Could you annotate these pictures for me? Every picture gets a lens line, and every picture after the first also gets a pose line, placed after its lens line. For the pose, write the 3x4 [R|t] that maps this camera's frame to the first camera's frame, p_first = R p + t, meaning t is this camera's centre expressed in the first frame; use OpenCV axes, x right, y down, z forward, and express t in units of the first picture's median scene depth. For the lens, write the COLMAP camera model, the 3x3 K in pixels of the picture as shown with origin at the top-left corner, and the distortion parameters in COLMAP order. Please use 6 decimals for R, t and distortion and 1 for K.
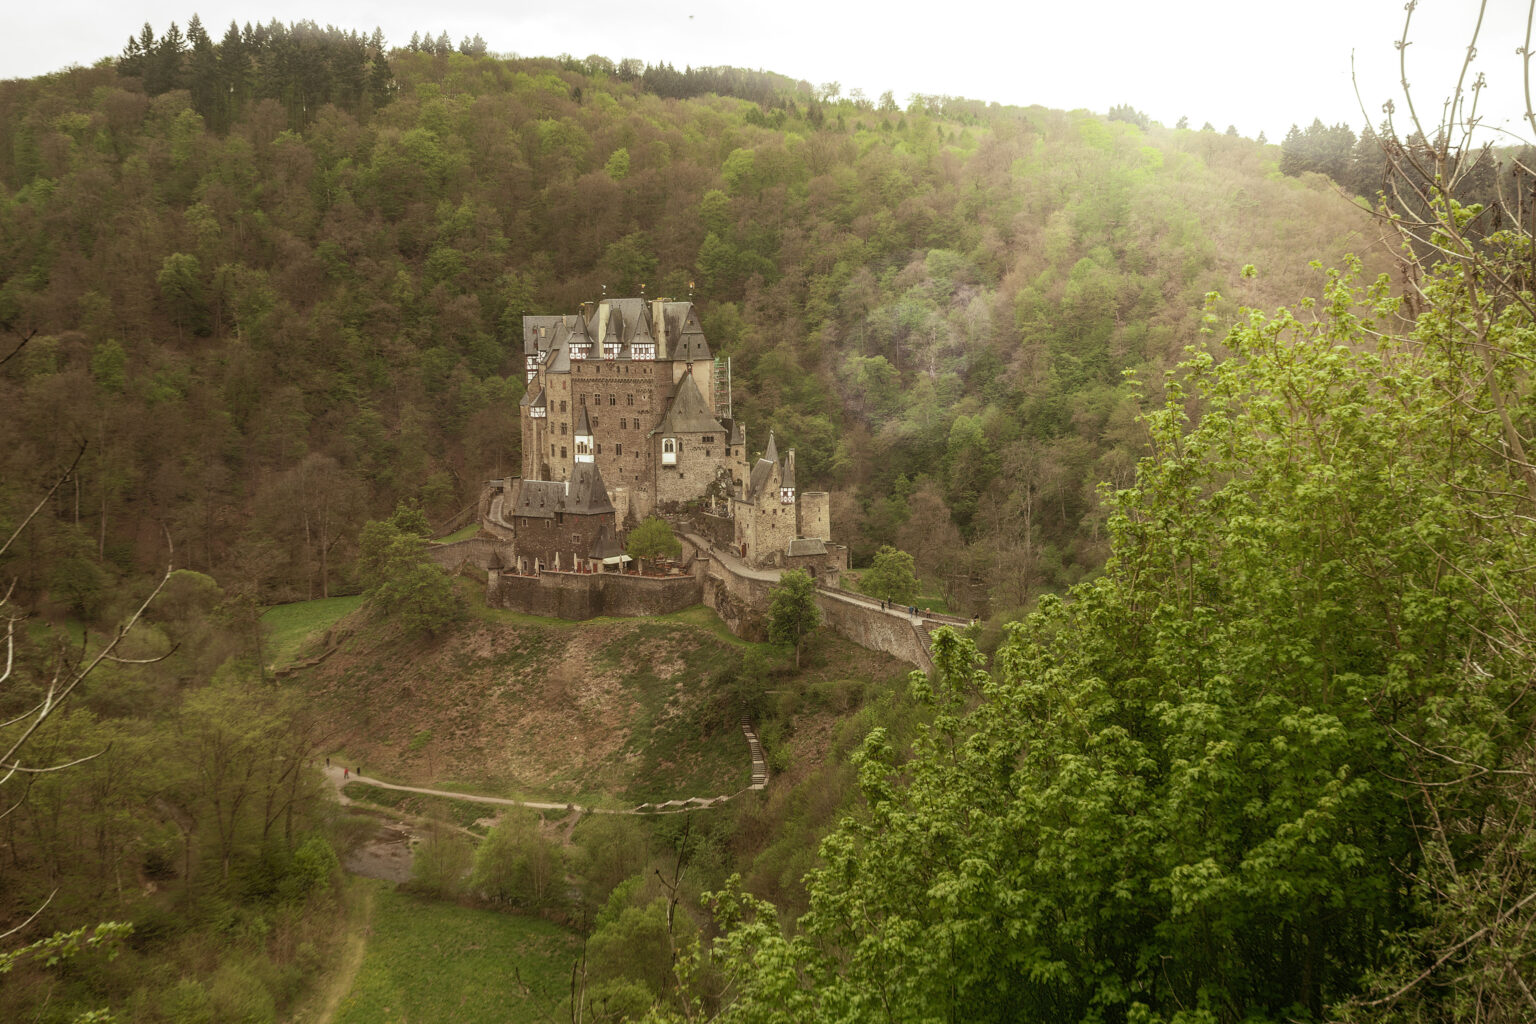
lens RADIAL K [[1735.1, 0, 730.2], [0, 1735.1, 515.6], [0, 0, 1]] dist [0.004171, -0.007897]
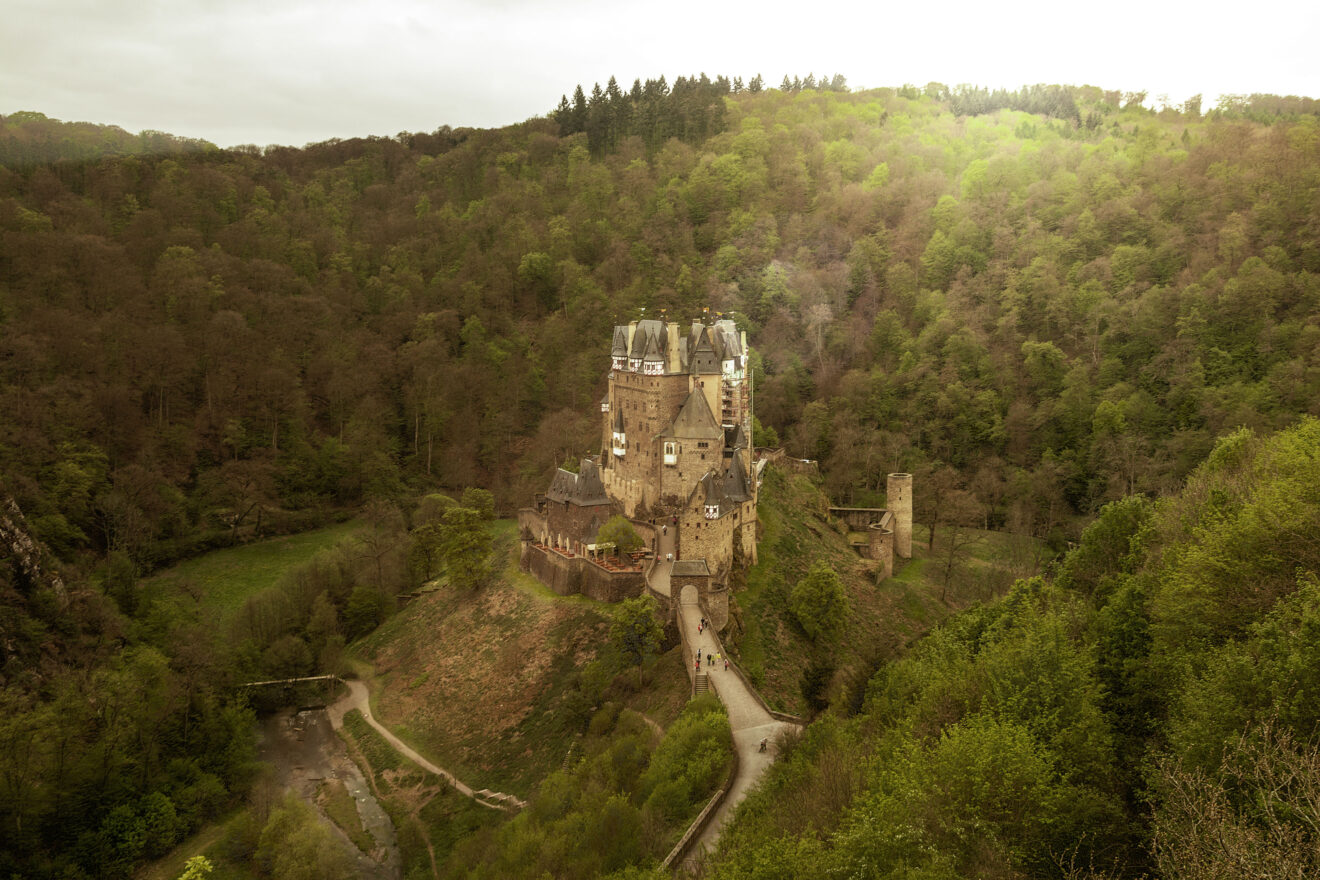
lens RADIAL K [[1163.9, 0, 660.0], [0, 1163.9, 407.5], [0, 0, 1]] dist [0.000624, 0.008736]
pose [[0.896039, 0.058624, -0.440088, 0.297054], [-0.049251, 0.998251, 0.032699, -0.091442], [0.441236, -0.007625, 0.897359, 0.285936]]
